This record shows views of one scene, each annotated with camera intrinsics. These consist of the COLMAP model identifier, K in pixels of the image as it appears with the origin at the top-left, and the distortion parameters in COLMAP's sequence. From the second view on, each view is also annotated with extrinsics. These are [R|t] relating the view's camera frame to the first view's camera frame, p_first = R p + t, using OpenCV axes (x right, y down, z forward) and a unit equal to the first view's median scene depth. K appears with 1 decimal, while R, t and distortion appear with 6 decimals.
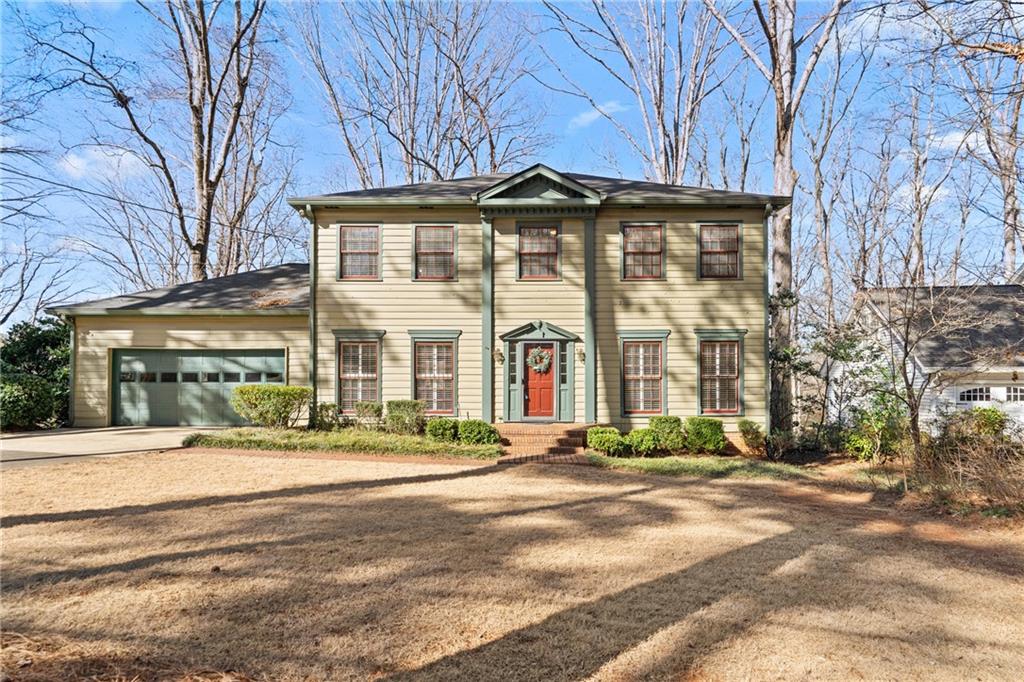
lens RADIAL K [[567.6, 0, 515.8], [0, 567.6, 349.0], [0, 0, 1]] dist [-0.002377, 0.001069]
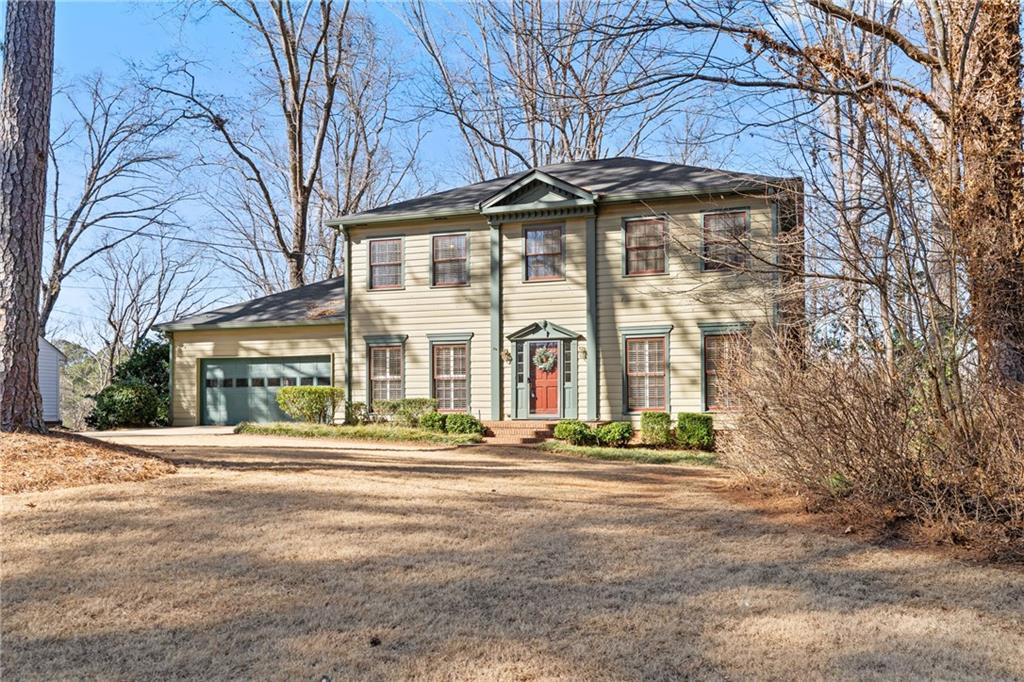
lens RADIAL K [[793.6, 0, 506.6], [0, 793.6, 338.4], [0, 0, 1]] dist [-0.008113, -0.000120]
pose [[0.952769, -0.031445, -0.302062, 0.403108], [0.023767, 0.999295, -0.029063, 0.021898], [0.302763, 0.020511, 0.952845, -0.377023]]
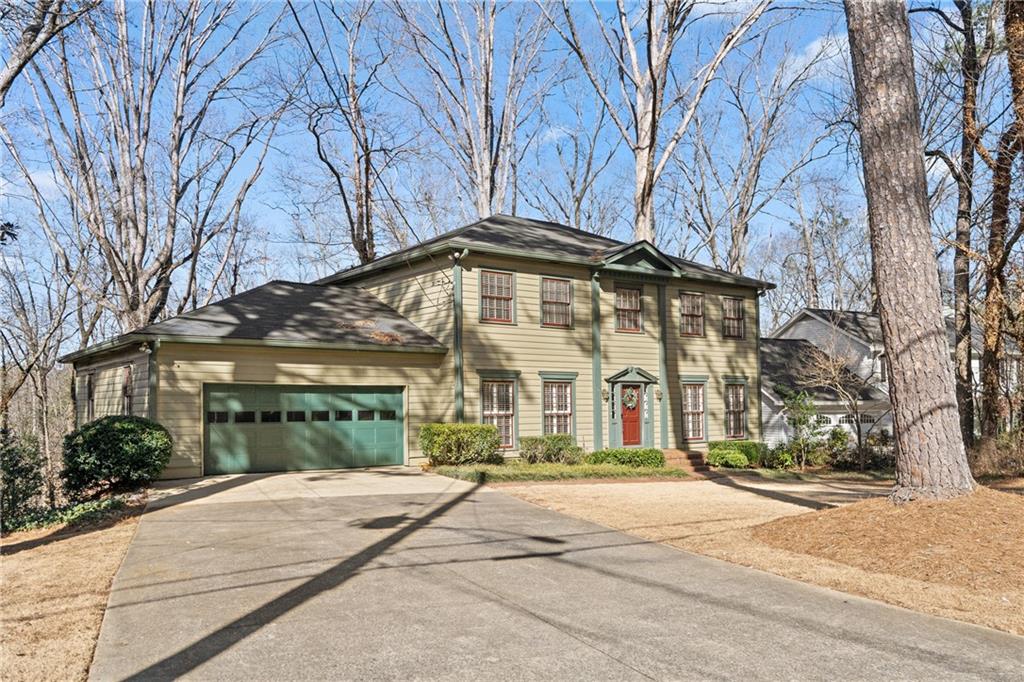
lens RADIAL K [[704.0, 0, 517.3], [0, 704.0, 348.4], [0, 0, 1]] dist [0.021800, -0.000047]
pose [[0.839853, 0.038217, 0.541468, -0.965688], [-0.023978, 0.999157, -0.033330, -0.030907], [-0.542285, 0.015009, 0.840061, -0.130983]]
